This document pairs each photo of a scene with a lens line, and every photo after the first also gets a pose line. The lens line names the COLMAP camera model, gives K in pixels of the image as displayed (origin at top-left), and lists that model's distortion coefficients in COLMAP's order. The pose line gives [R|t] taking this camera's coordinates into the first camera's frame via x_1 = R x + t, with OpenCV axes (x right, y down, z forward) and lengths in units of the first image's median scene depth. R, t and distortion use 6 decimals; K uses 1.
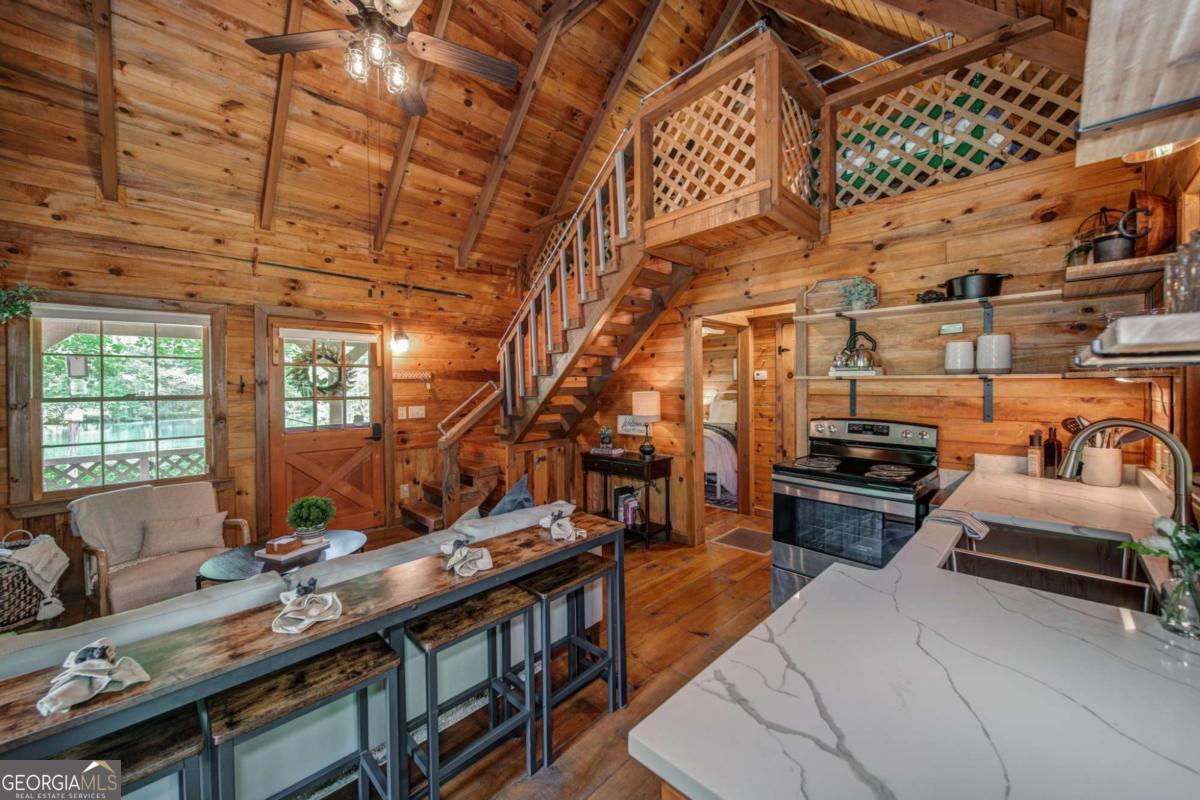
lens RADIAL K [[468.2, 0, 603.7], [0, 468.2, 392.8], [0, 0, 1]] dist [-0.000044, -0.000111]
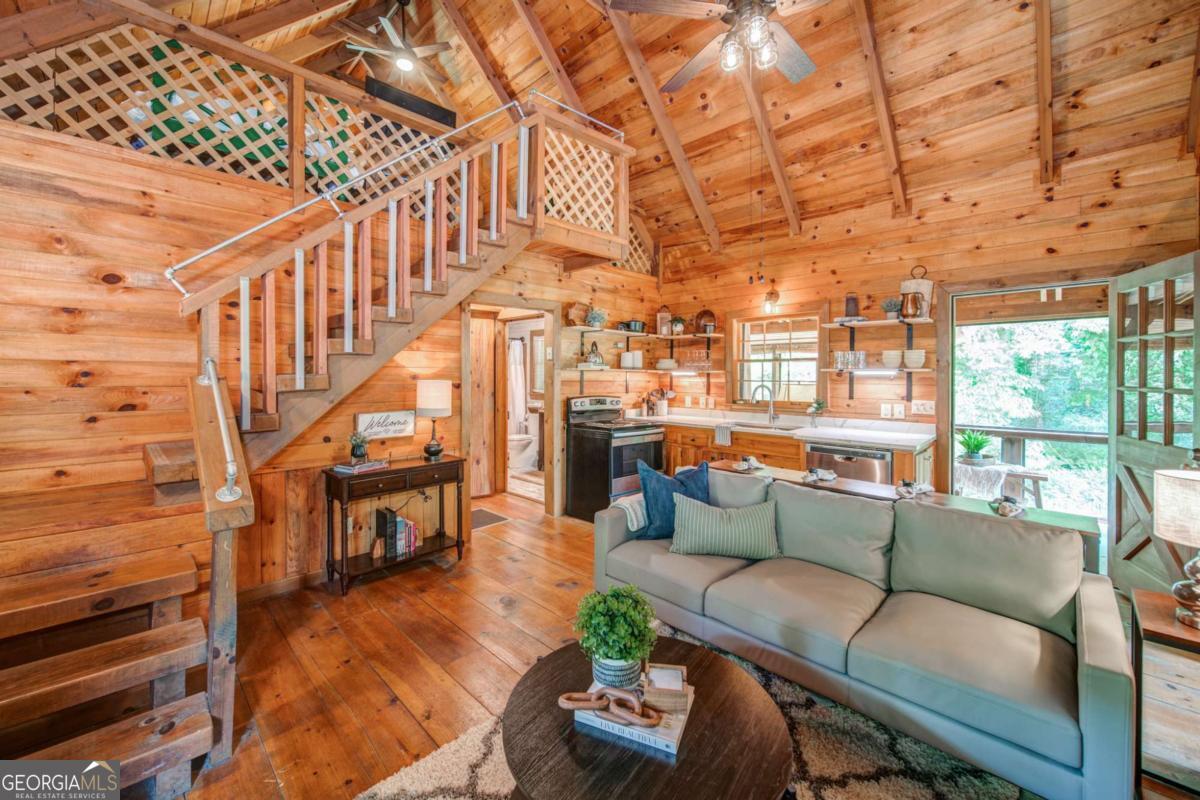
lens RADIAL K [[483.4, 0, 587.4], [0, 483.4, 374.8], [0, 0, 1]] dist [-0.001557, -0.000692]
pose [[0.006291, 0.007510, 0.999952, -0.801328], [0.014091, 0.999872, -0.007598, -0.002975], [-0.999881, 0.014138, 0.006185, 0.739815]]
